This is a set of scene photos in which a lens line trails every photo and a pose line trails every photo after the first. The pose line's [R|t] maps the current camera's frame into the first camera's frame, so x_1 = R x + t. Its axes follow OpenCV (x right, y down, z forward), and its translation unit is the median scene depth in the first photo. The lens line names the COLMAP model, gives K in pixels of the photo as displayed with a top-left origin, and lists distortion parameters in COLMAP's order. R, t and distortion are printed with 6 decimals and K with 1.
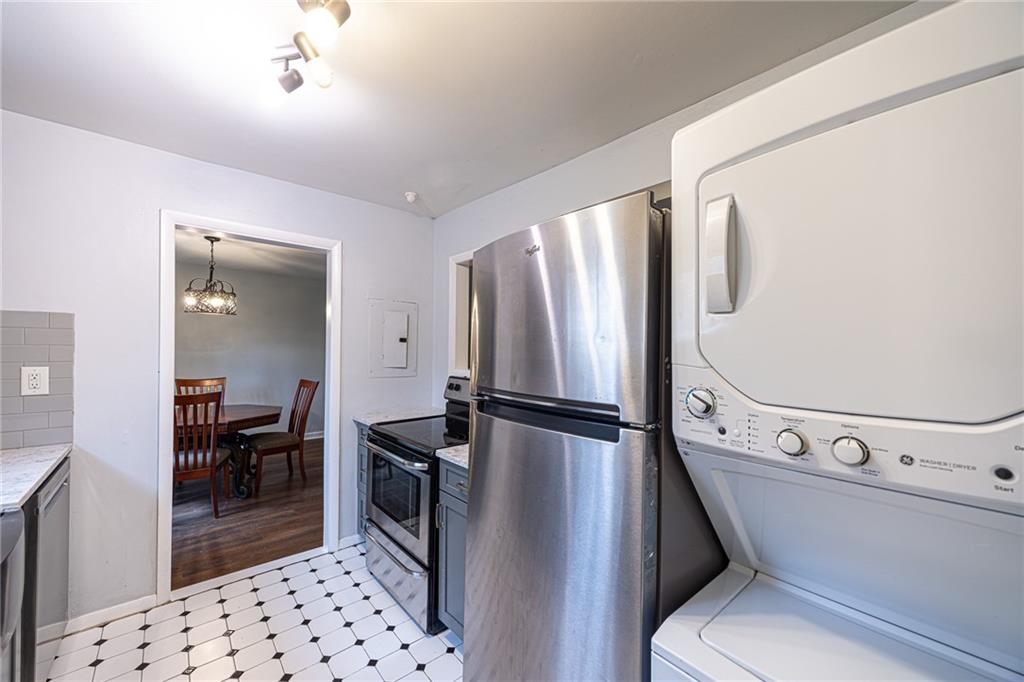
lens RADIAL K [[390.8, 0, 508.2], [0, 390.8, 343.3], [0, 0, 1]] dist [-0.009903, -0.000204]
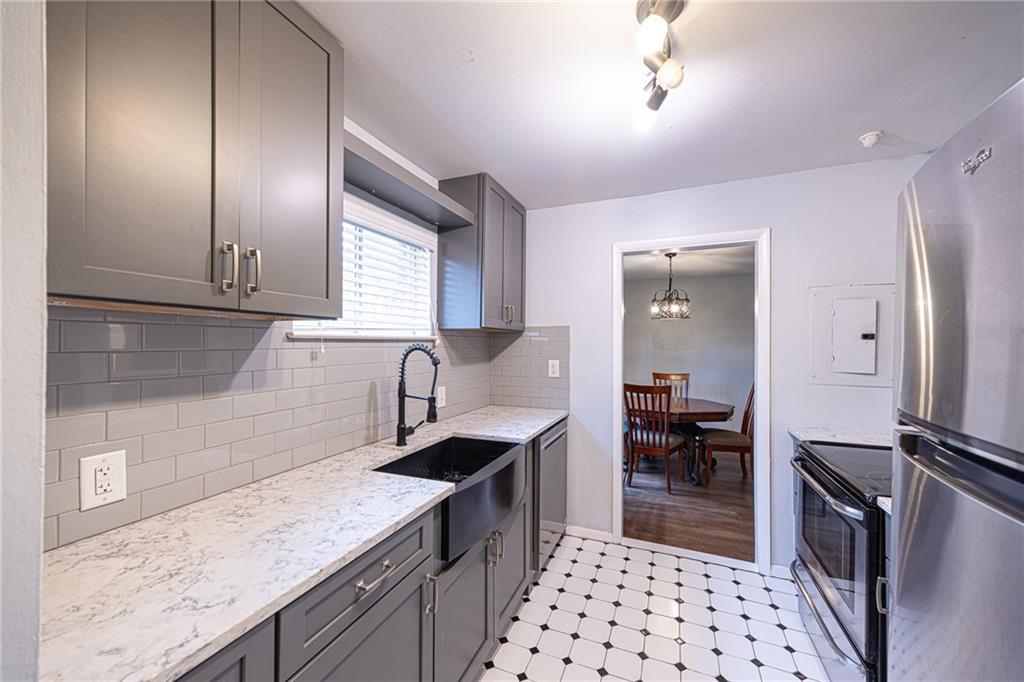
lens RADIAL K [[382.9, 0, 512.0], [0, 382.9, 341.0], [0, 0, 1]] dist [0.008745, -0.000095]
pose [[0.437928, -0.017753, -0.898835, 0.095500], [0.013457, 0.999822, -0.013191, 0.000464], [0.898909, -0.006319, 0.438089, 0.082266]]
